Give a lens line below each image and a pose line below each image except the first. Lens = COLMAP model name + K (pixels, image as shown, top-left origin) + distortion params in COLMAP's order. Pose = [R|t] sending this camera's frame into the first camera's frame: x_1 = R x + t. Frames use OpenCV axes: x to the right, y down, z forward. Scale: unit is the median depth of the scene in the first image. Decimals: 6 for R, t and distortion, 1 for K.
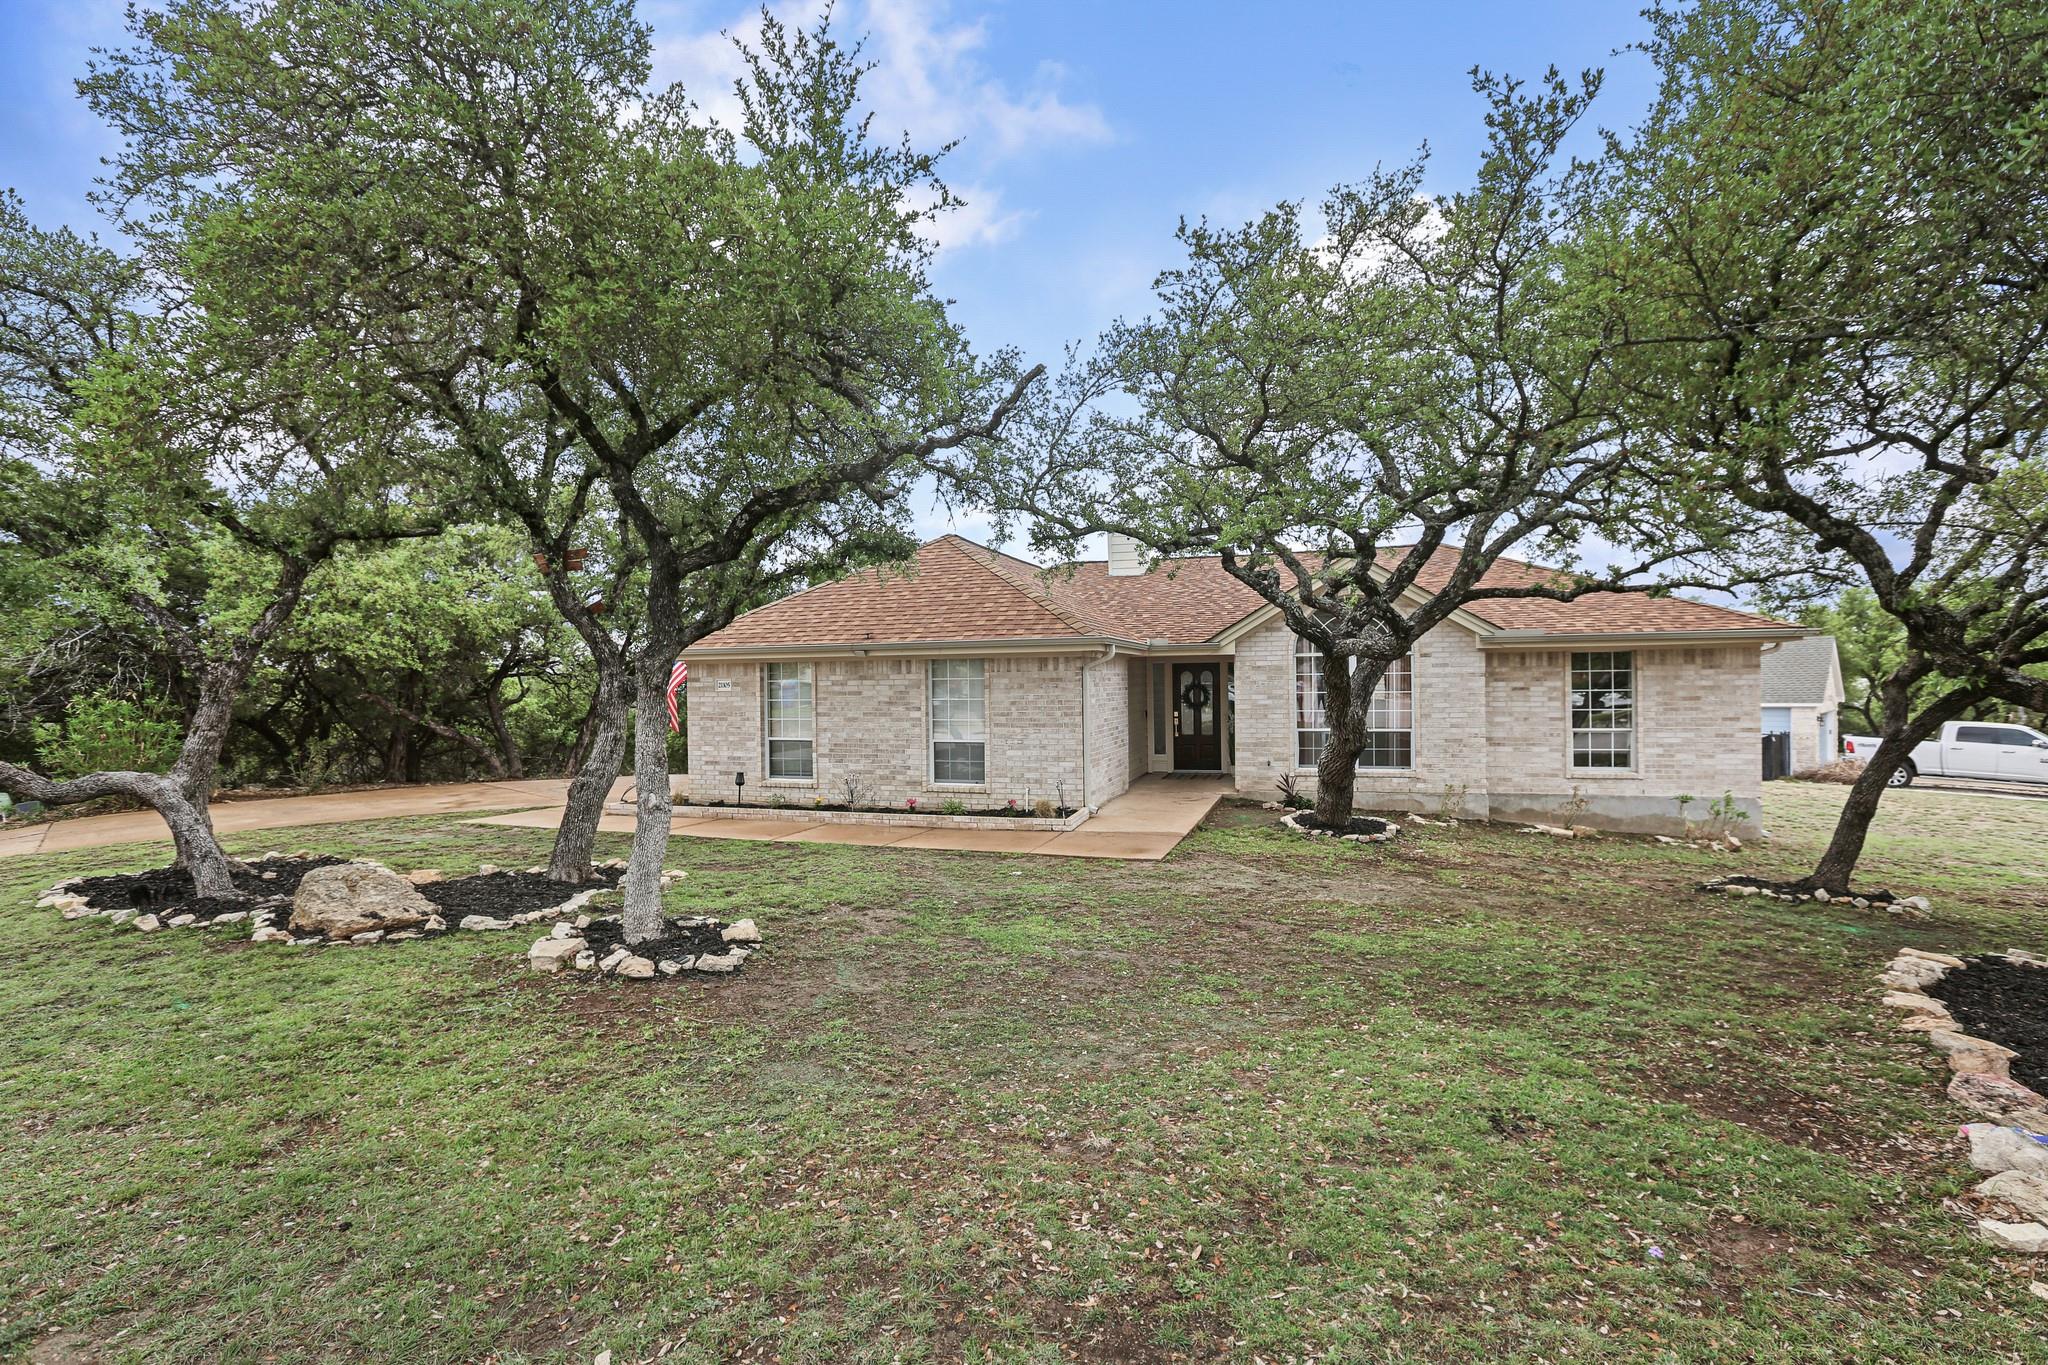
lens RADIAL K [[951.0, 0, 1016.1], [0, 951.0, 676.5], [0, 0, 1]] dist [-0.033654, 0.000402]
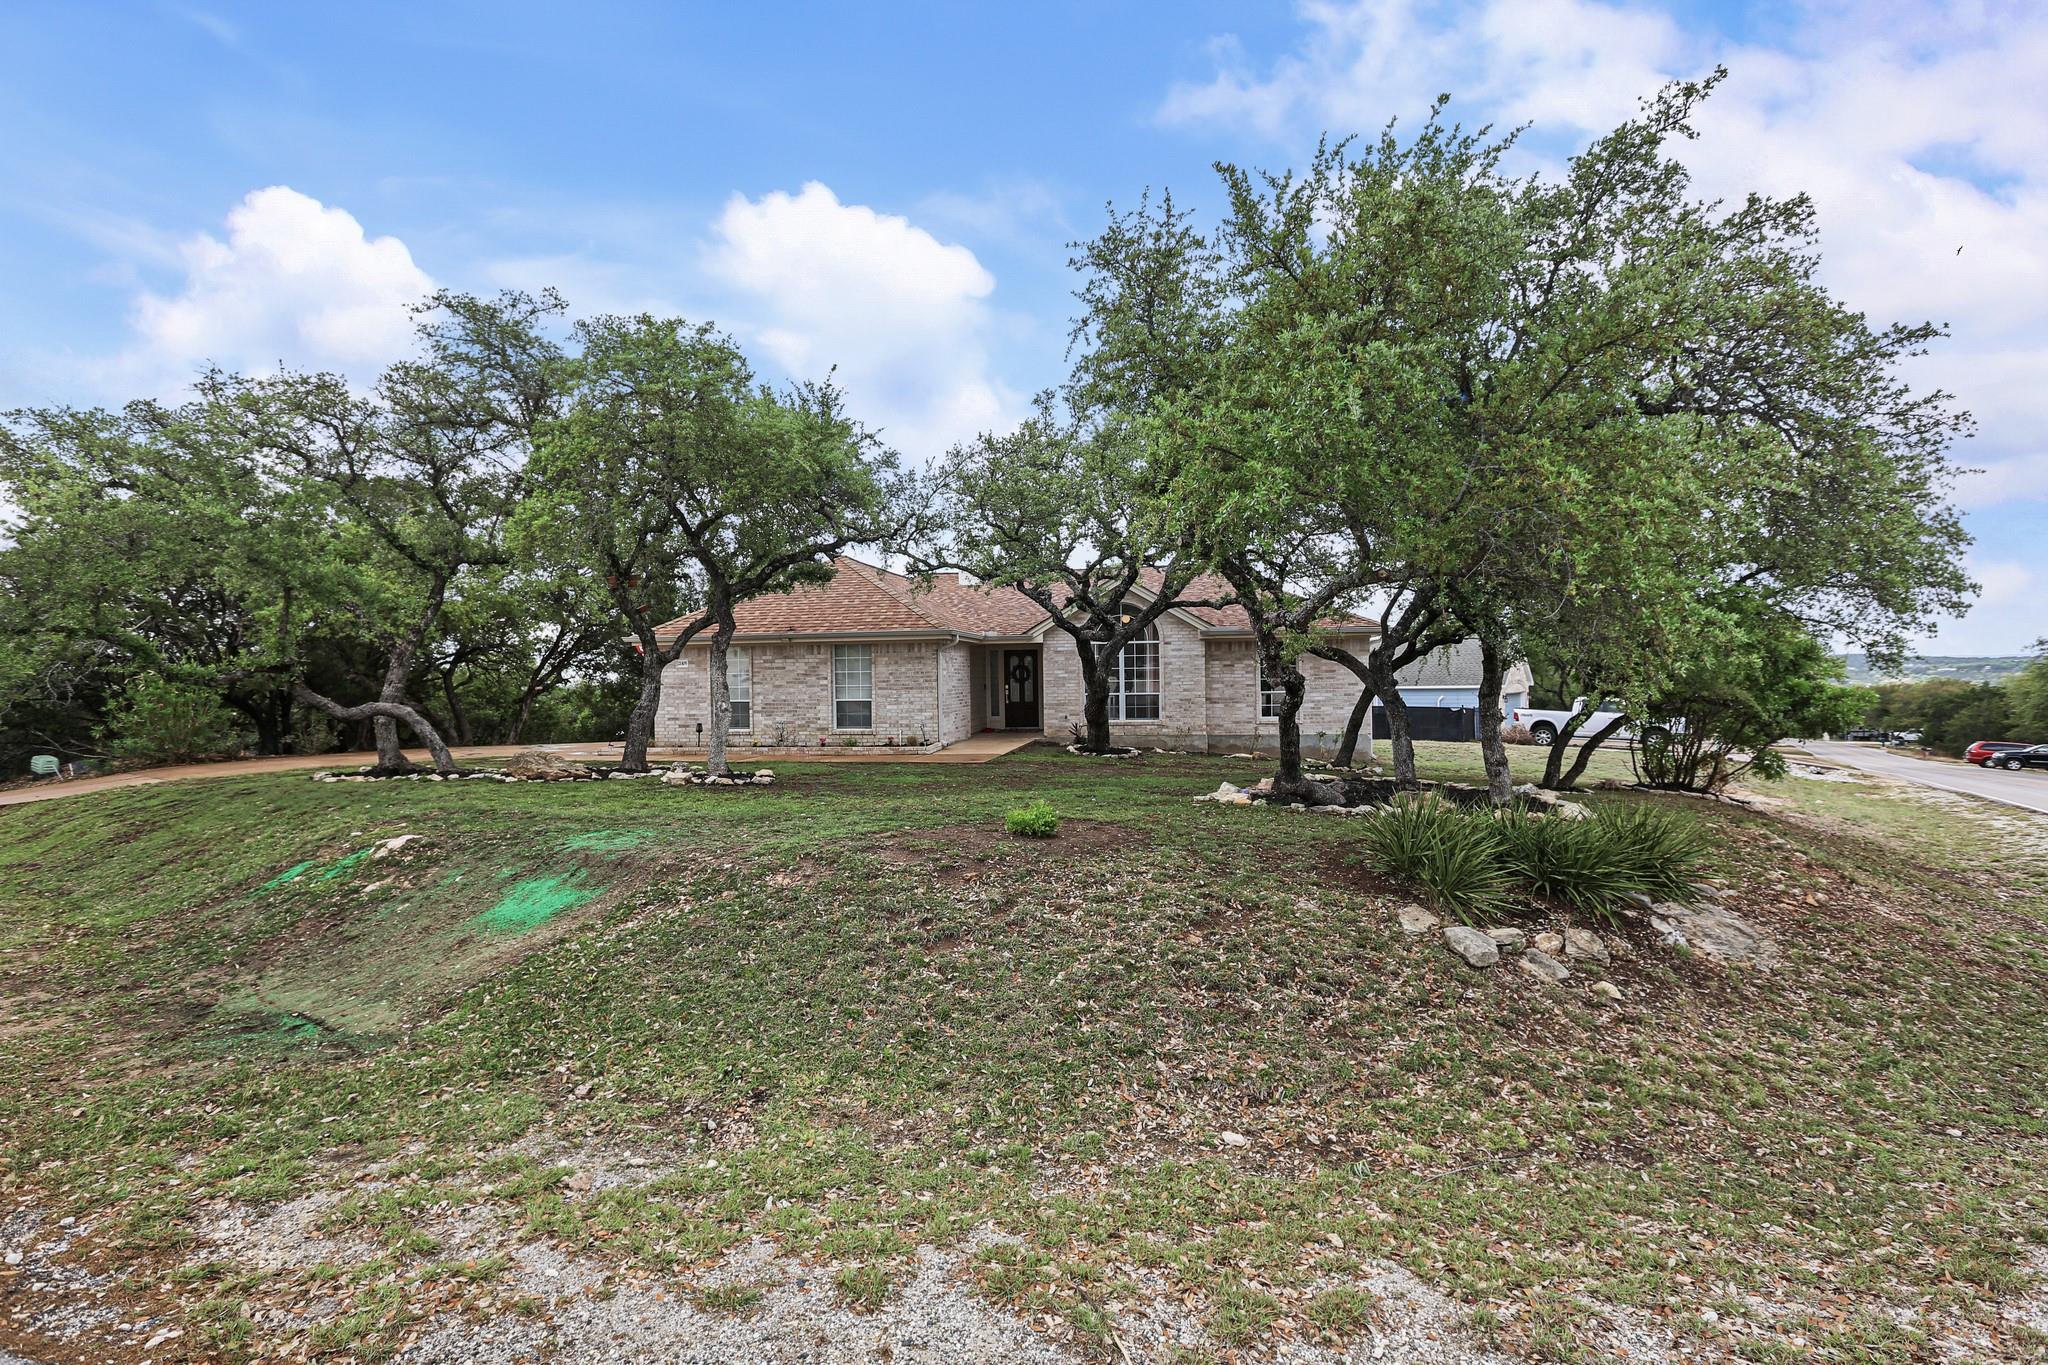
lens RADIAL K [[951.0, 0, 1016.1], [0, 951.0, 676.5], [0, 0, 1]] dist [-0.033654, 0.000402]
pose [[0.989457, -0.001898, 0.144812, -0.024760], [0.001514, 0.999995, 0.002758, 0.027768], [-0.144817, -0.002510, 0.989455, -0.497722]]
